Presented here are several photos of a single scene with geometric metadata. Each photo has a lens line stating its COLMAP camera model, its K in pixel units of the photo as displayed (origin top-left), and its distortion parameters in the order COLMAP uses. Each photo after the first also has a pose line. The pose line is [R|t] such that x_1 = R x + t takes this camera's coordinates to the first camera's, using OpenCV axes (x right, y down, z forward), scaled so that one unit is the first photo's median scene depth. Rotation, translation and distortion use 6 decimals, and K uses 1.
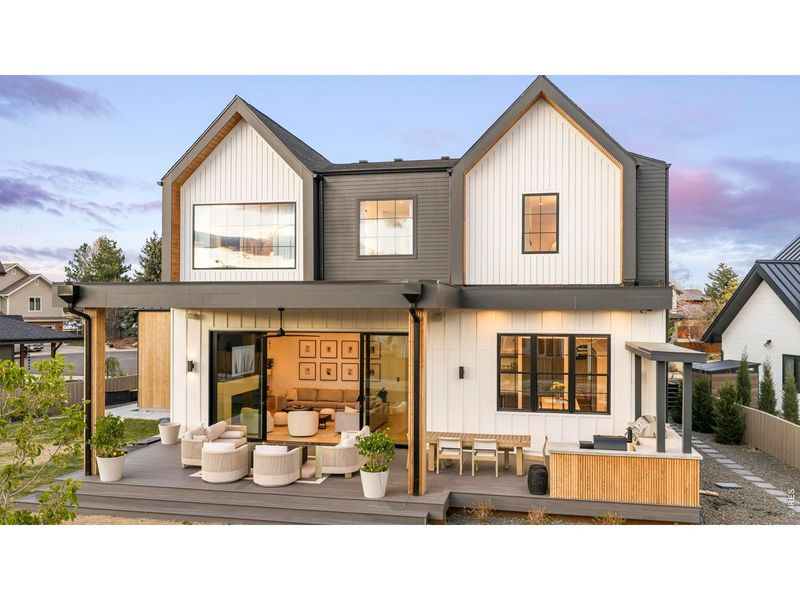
lens RADIAL K [[686.2, 0, 397.5], [0, 686.2, 307.2], [0, 0, 1]] dist [-0.049963, 0.009281]
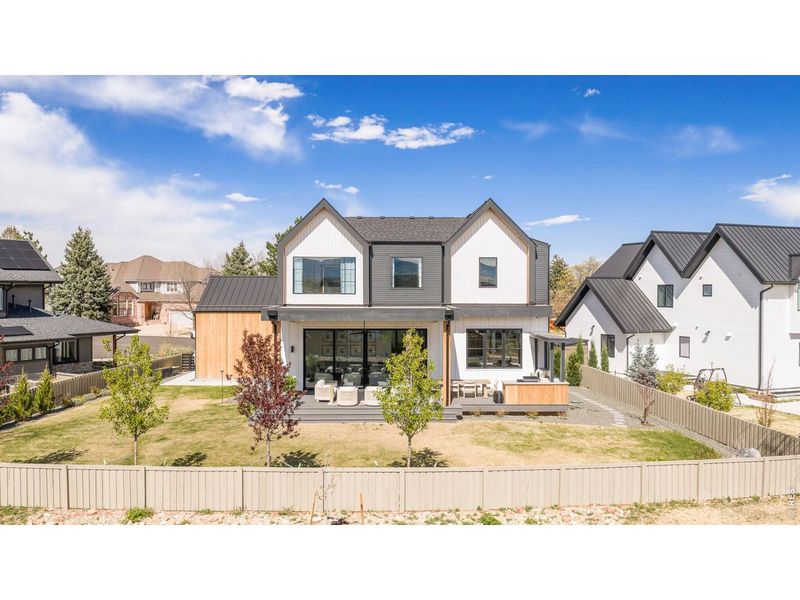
lens RADIAL K [[653.6, 0, 402.9], [0, 653.6, 295.6], [0, 0, 1]] dist [-0.010273, -0.006787]
pose [[0.974921, -0.005549, 0.222481, -0.439470], [0.002086, 0.999873, 0.015798, -0.085371], [-0.222540, -0.014937, 0.974809, -0.766306]]
